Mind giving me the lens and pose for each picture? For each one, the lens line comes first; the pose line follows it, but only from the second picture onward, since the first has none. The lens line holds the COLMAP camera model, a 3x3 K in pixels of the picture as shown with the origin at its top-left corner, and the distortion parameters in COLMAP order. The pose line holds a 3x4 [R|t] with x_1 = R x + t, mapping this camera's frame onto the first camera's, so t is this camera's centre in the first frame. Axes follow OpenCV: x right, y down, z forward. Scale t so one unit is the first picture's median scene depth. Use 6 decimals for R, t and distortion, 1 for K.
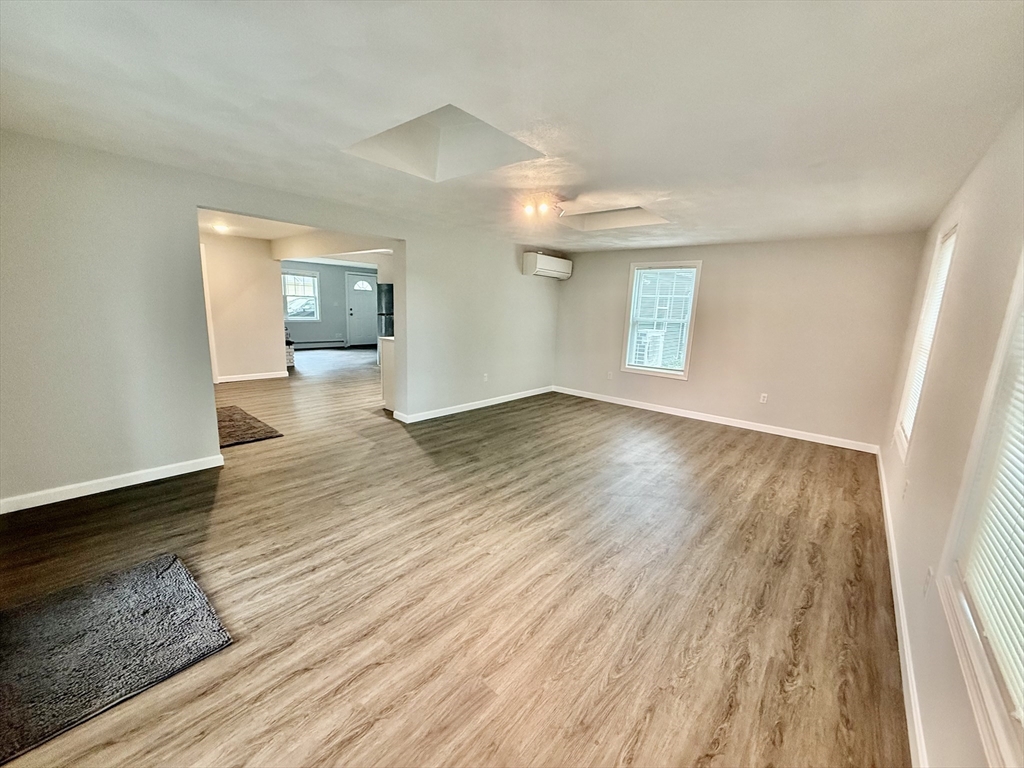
lens RADIAL K [[409.1, 0, 510.3], [0, 409.1, 382.7], [0, 0, 1]] dist [-0.001540, -0.000149]
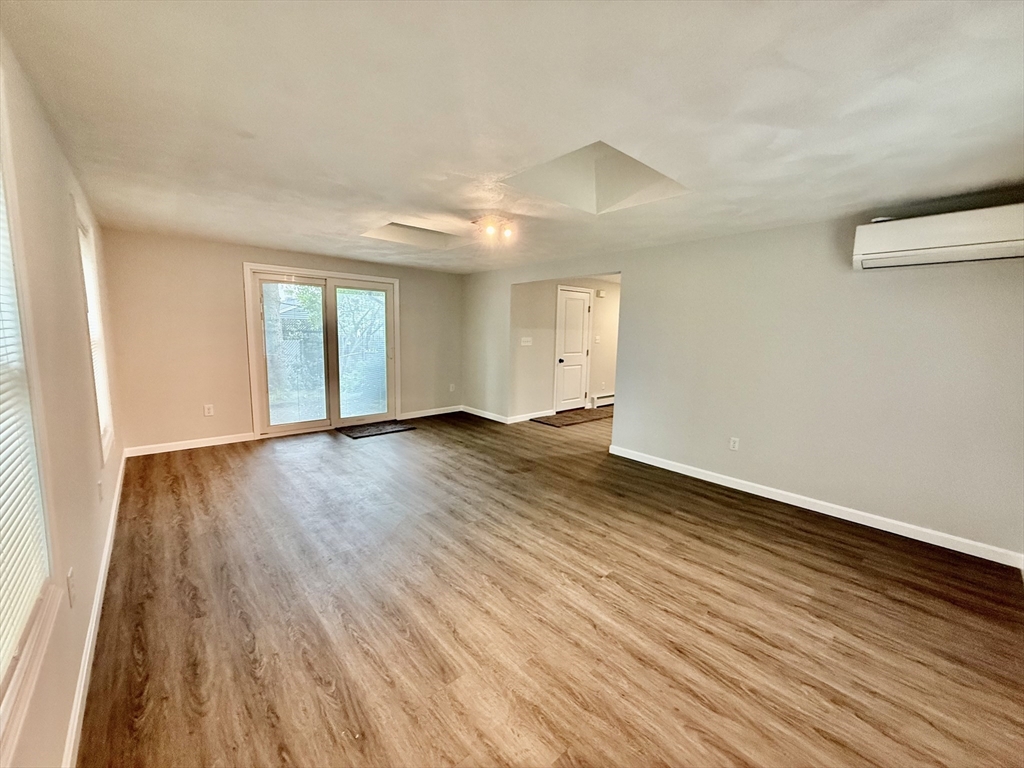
lens RADIAL K [[409.1, 0, 510.3], [0, 409.1, 382.7], [0, 0, 1]] dist [-0.001540, -0.000149]
pose [[-0.144210, 0.082312, -0.986118, 1.060394], [-0.208069, 0.971734, 0.111540, -0.177693], [0.967425, 0.221266, -0.123007, 1.201395]]
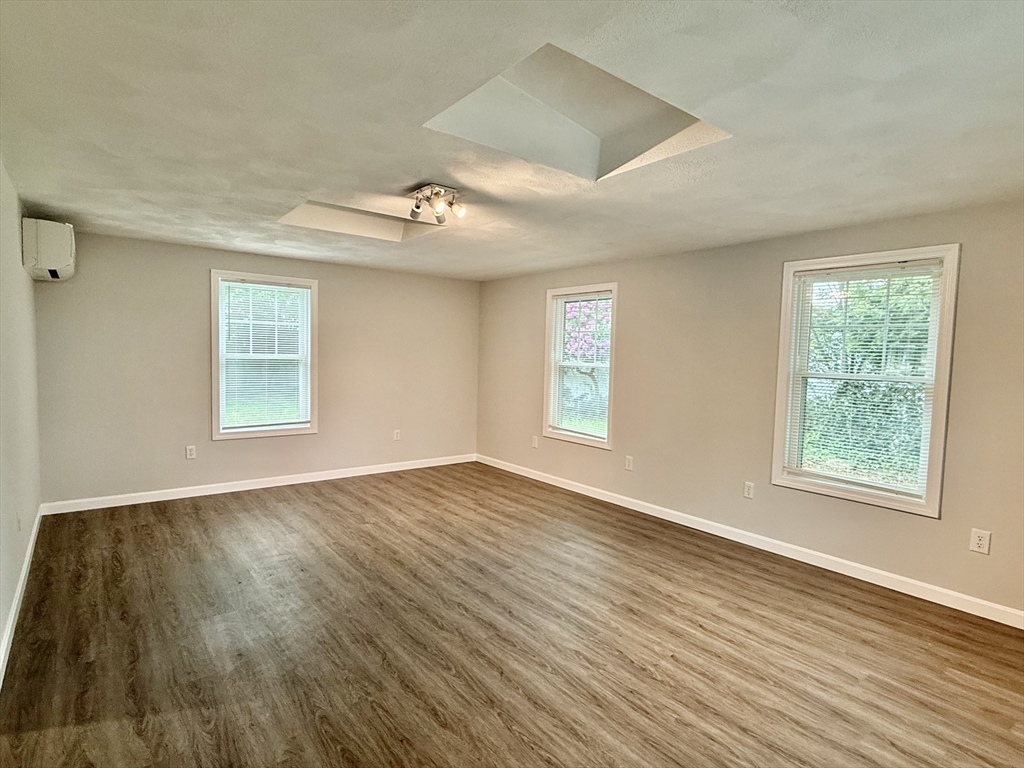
lens RADIAL K [[533.2, 0, 515.5], [0, 533.2, 385.5], [0, 0, 1]] dist [0.006146, -0.000086]
pose [[0.193236, -0.094789, 0.976563, -0.767361], [0.160127, 0.985024, 0.063926, -0.161793], [-0.967998, 0.144021, 0.205520, 0.697677]]
